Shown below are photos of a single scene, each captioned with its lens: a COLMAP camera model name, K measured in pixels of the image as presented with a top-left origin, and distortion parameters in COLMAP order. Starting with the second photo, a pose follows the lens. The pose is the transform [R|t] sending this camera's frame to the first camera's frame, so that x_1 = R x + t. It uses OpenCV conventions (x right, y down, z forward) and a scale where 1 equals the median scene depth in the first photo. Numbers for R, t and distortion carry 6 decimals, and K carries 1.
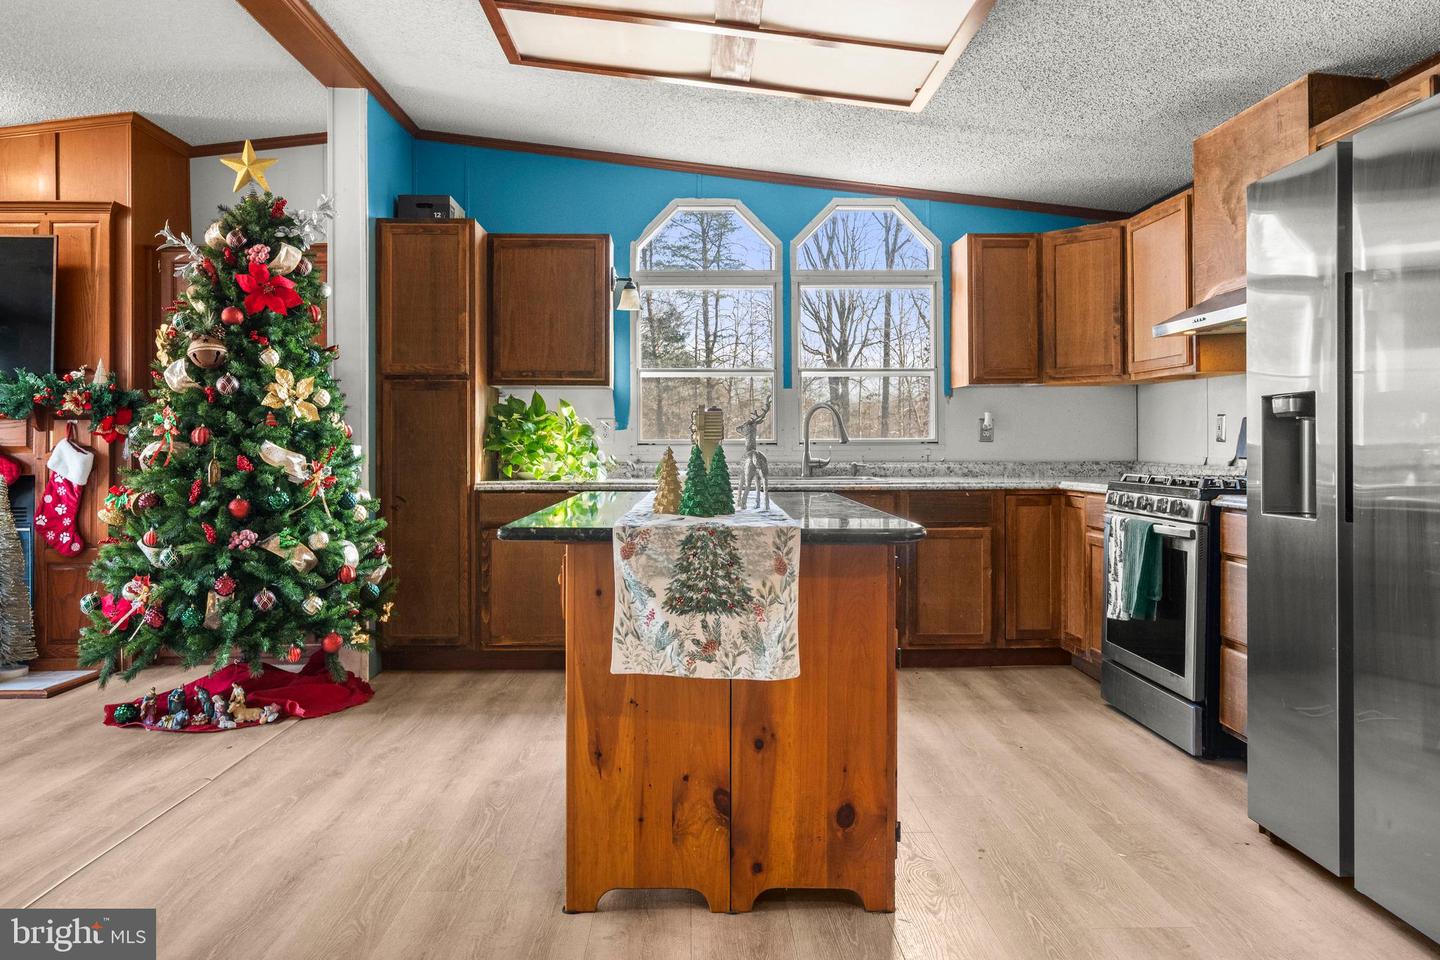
lens RADIAL K [[975.8, 0, 681.5], [0, 975.8, 438.8], [0, 0, 1]] dist [0.008814, -0.001193]
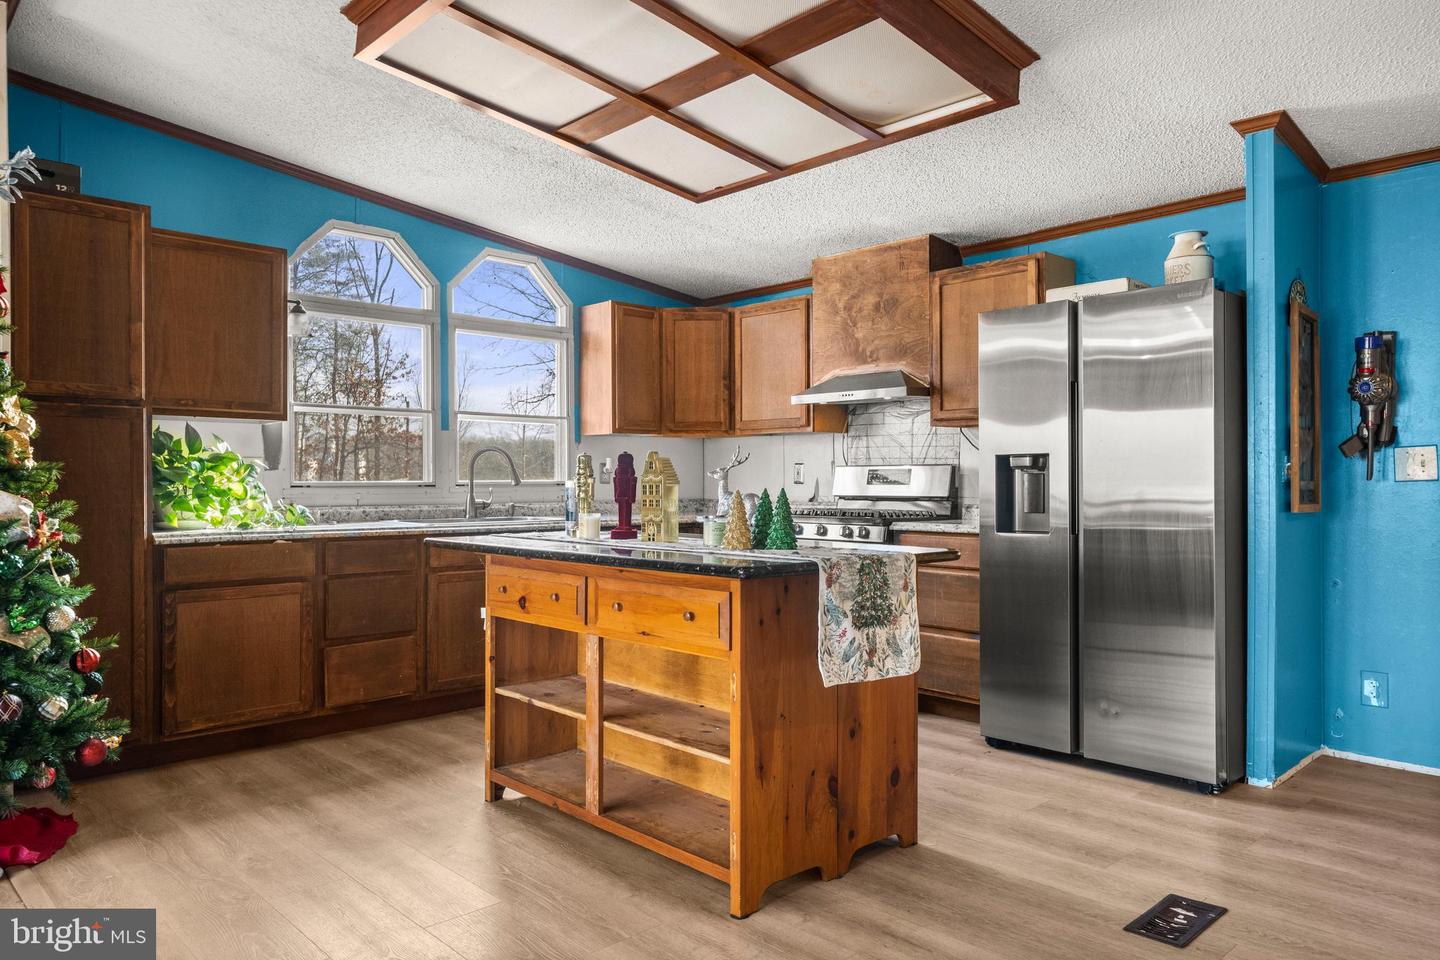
lens RADIAL K [[975.8, 0, 665.7], [0, 975.8, 478.6], [0, 0, 1]] dist [0.008814, -0.001193]
pose [[0.743951, 0.002890, 0.668228, -0.486382], [-0.003089, 0.999995, -0.000886, -0.002553], [-0.668227, -0.001405, 0.743956, 0.131229]]
